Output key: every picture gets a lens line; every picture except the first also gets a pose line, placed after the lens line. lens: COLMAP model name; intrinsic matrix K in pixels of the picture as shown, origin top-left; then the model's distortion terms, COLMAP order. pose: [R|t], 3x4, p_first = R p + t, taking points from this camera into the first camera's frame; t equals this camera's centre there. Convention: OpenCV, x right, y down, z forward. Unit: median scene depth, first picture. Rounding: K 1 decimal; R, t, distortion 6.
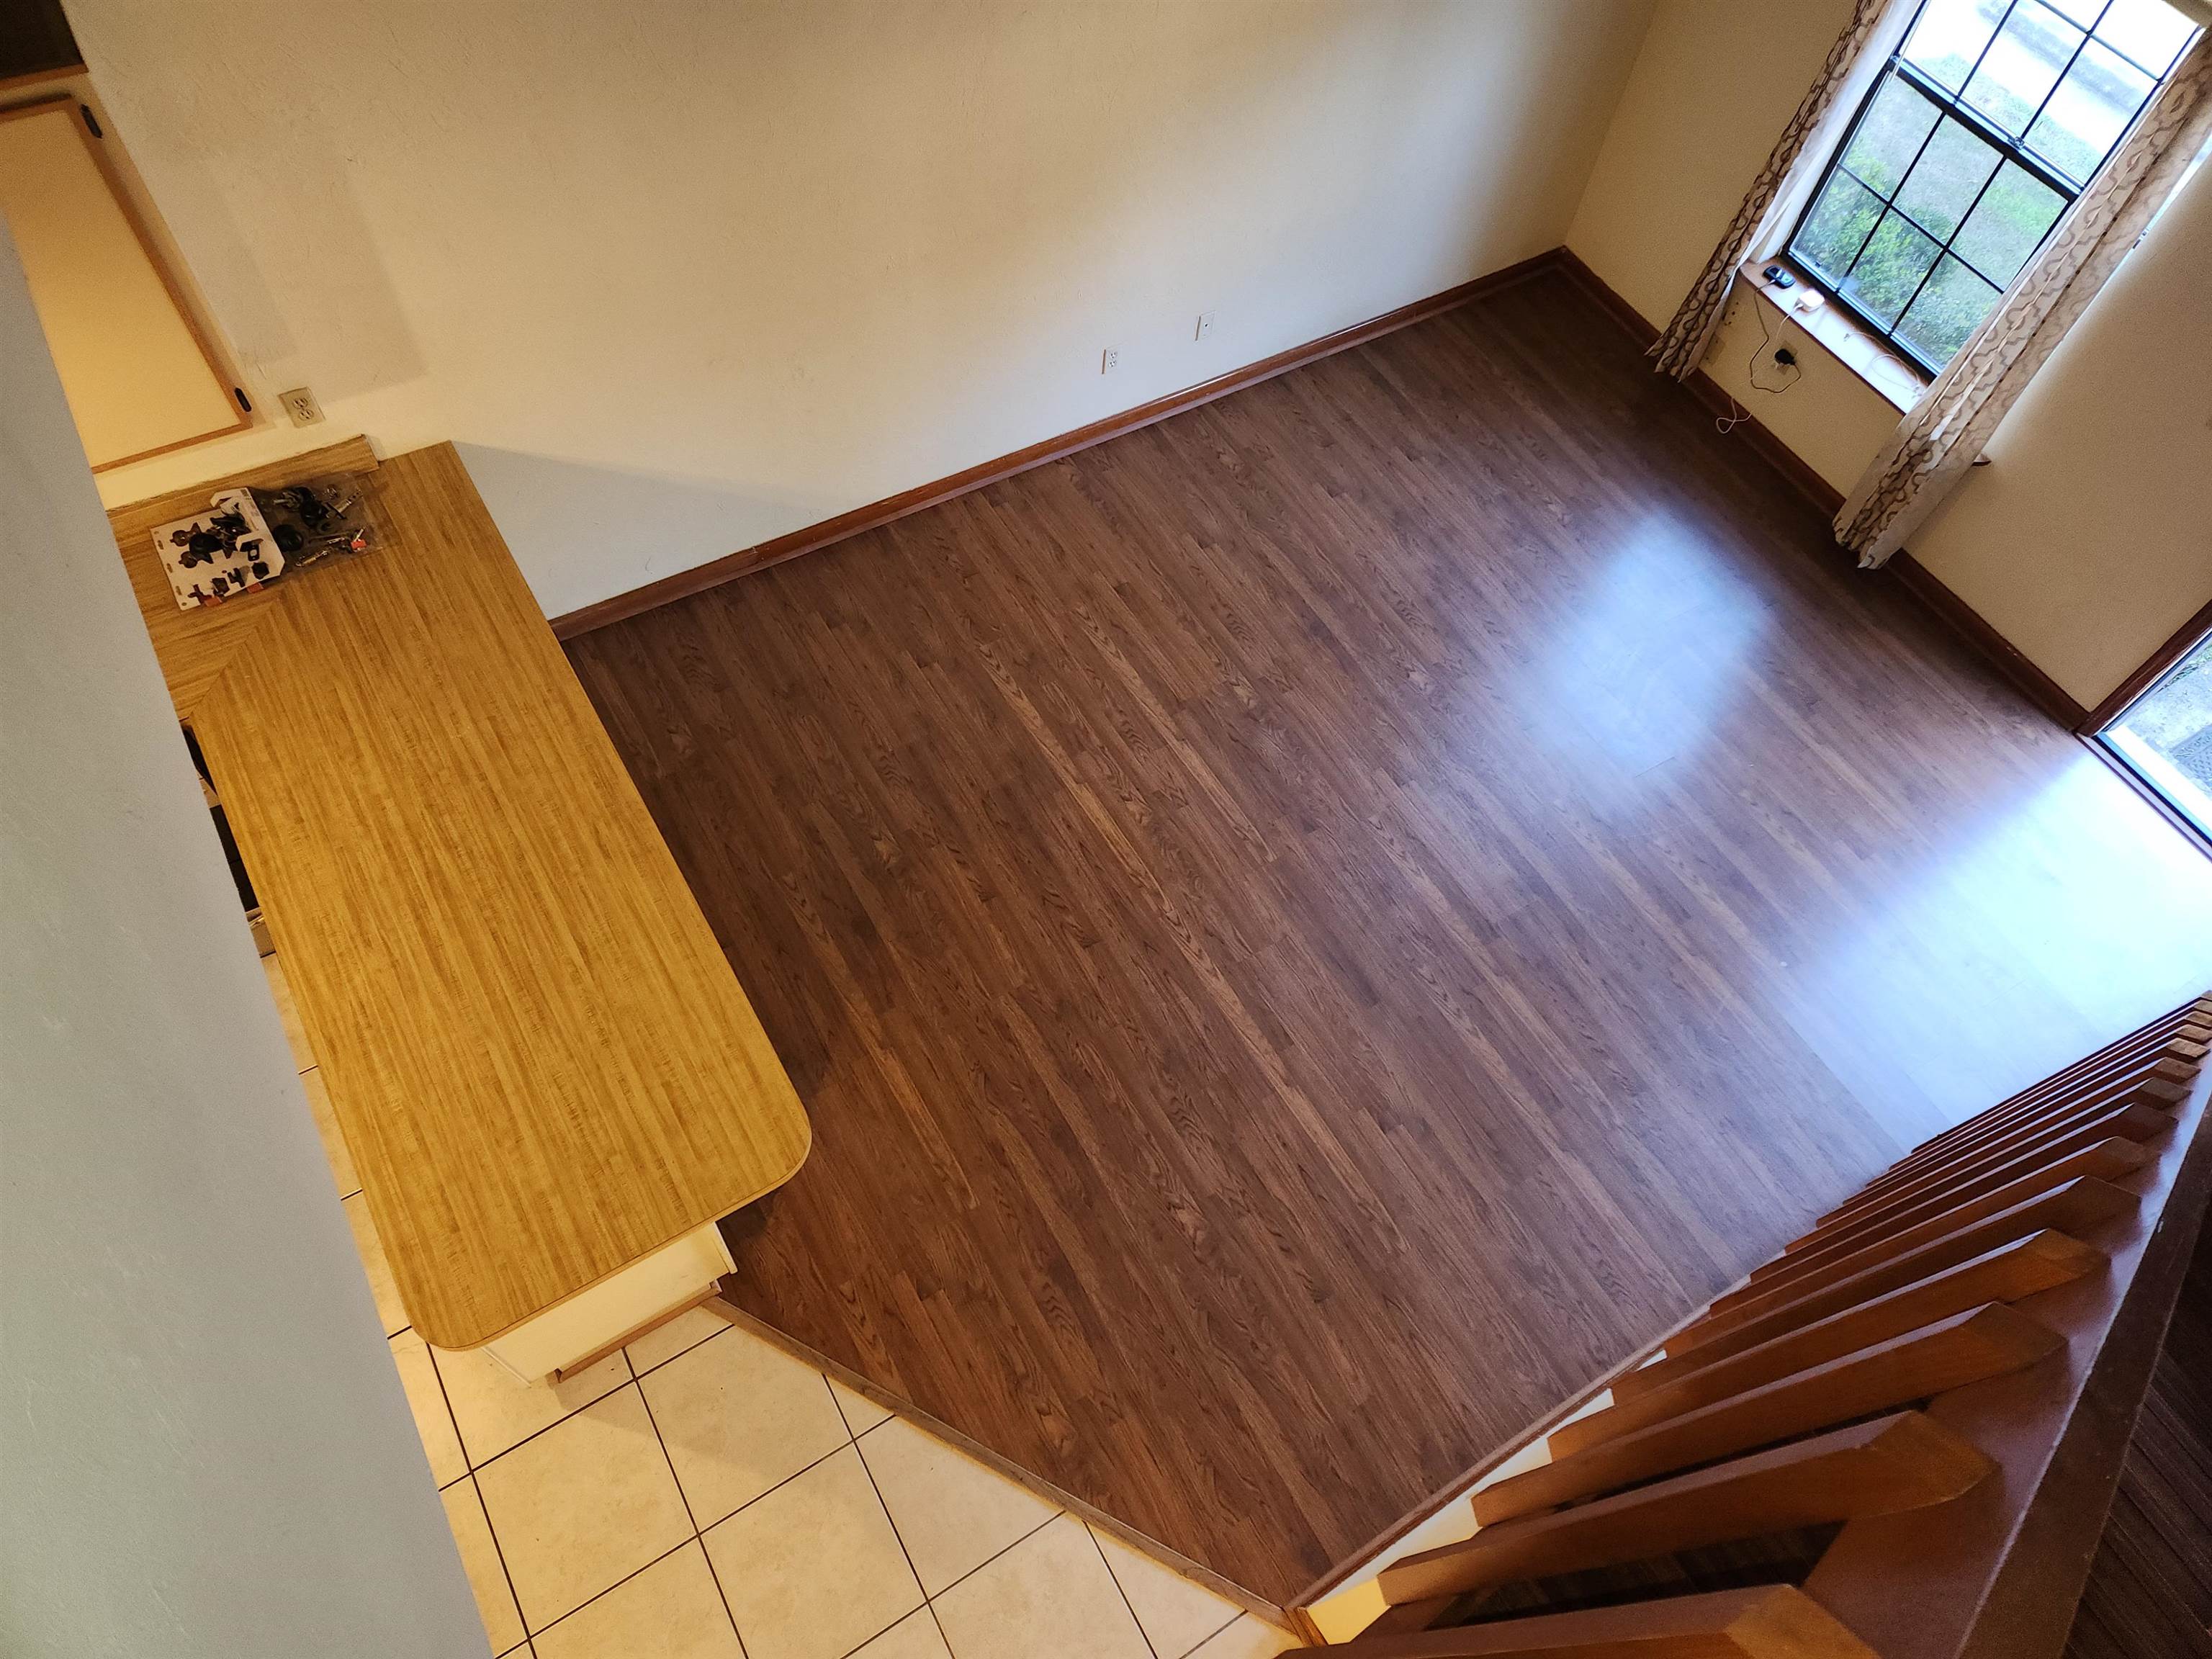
lens RADIAL K [[1468.0, 0, 1106.9], [0, 1468.0, 810.7], [0, 0, 1]] dist [0.085666, -0.069507]
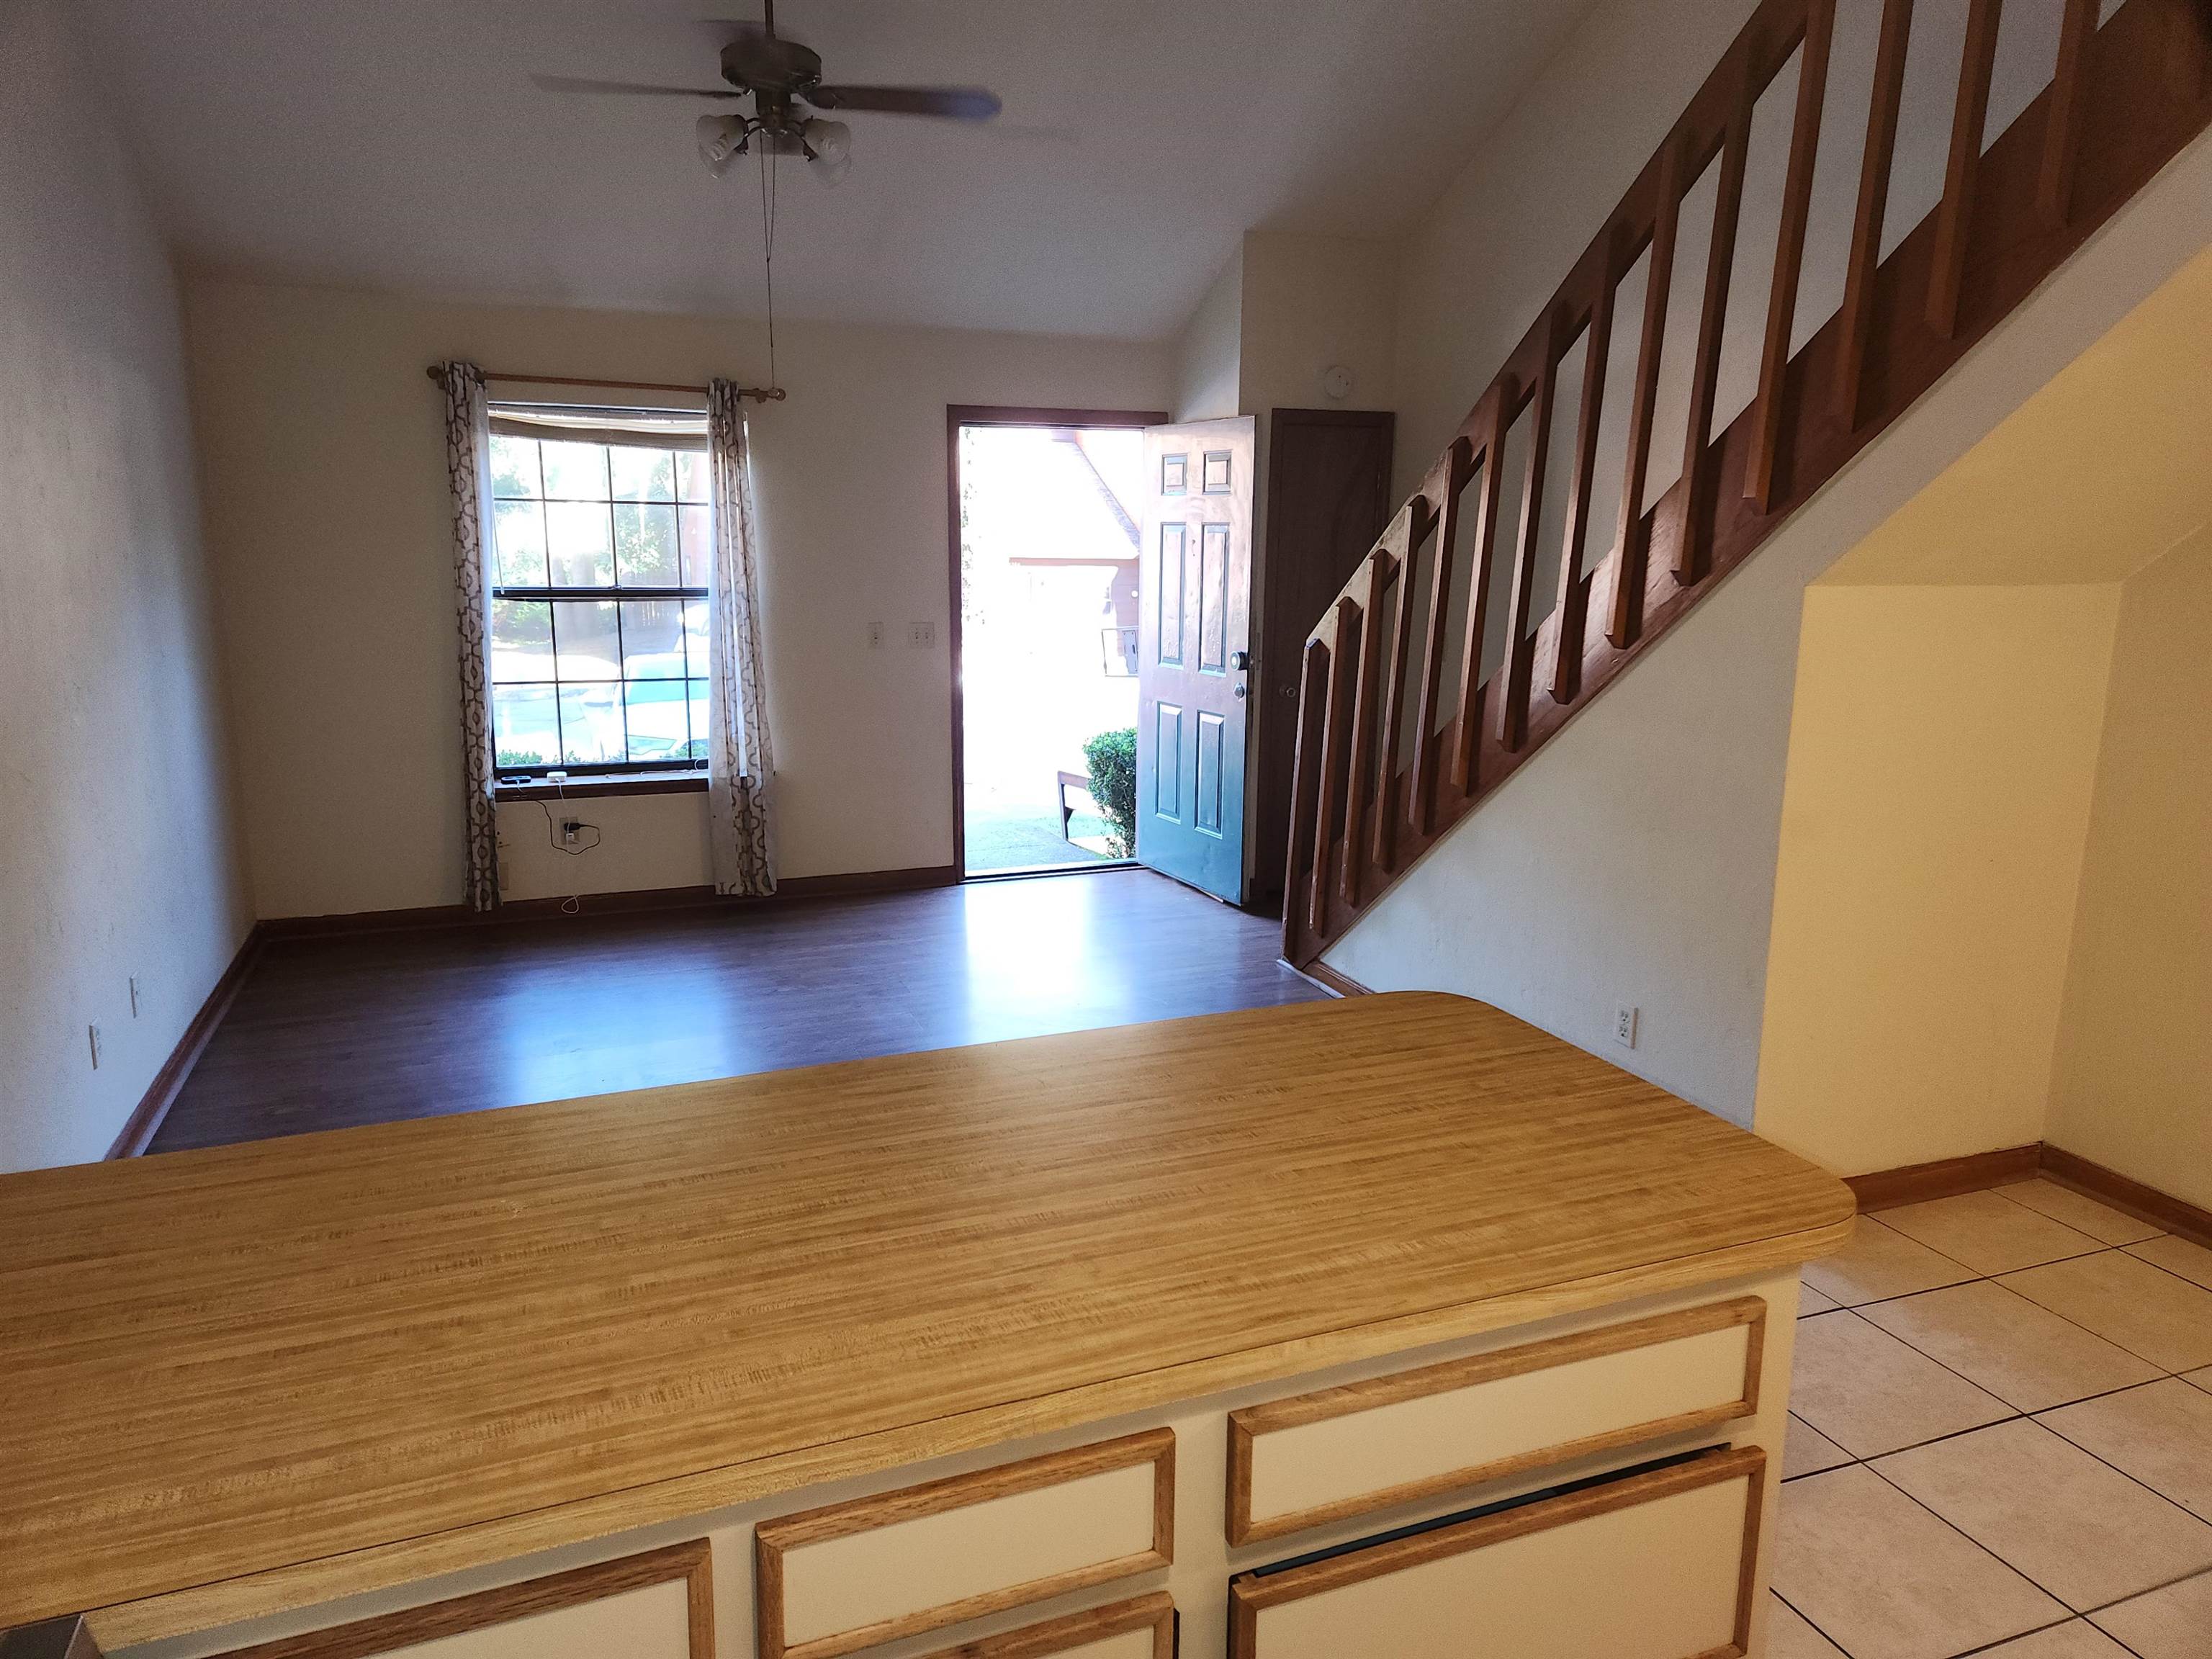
lens RADIAL K [[1468.0, 0, 1093.1], [0, 1468.0, 822.8], [0, 0, 1]] dist [0.085666, -0.069507]
pose [[0.176431, -0.265407, 0.947856, -0.629547], [0.834800, 0.550552, -0.001229, 0.023352], [-0.521518, 0.791487, 0.318696, 0.540425]]
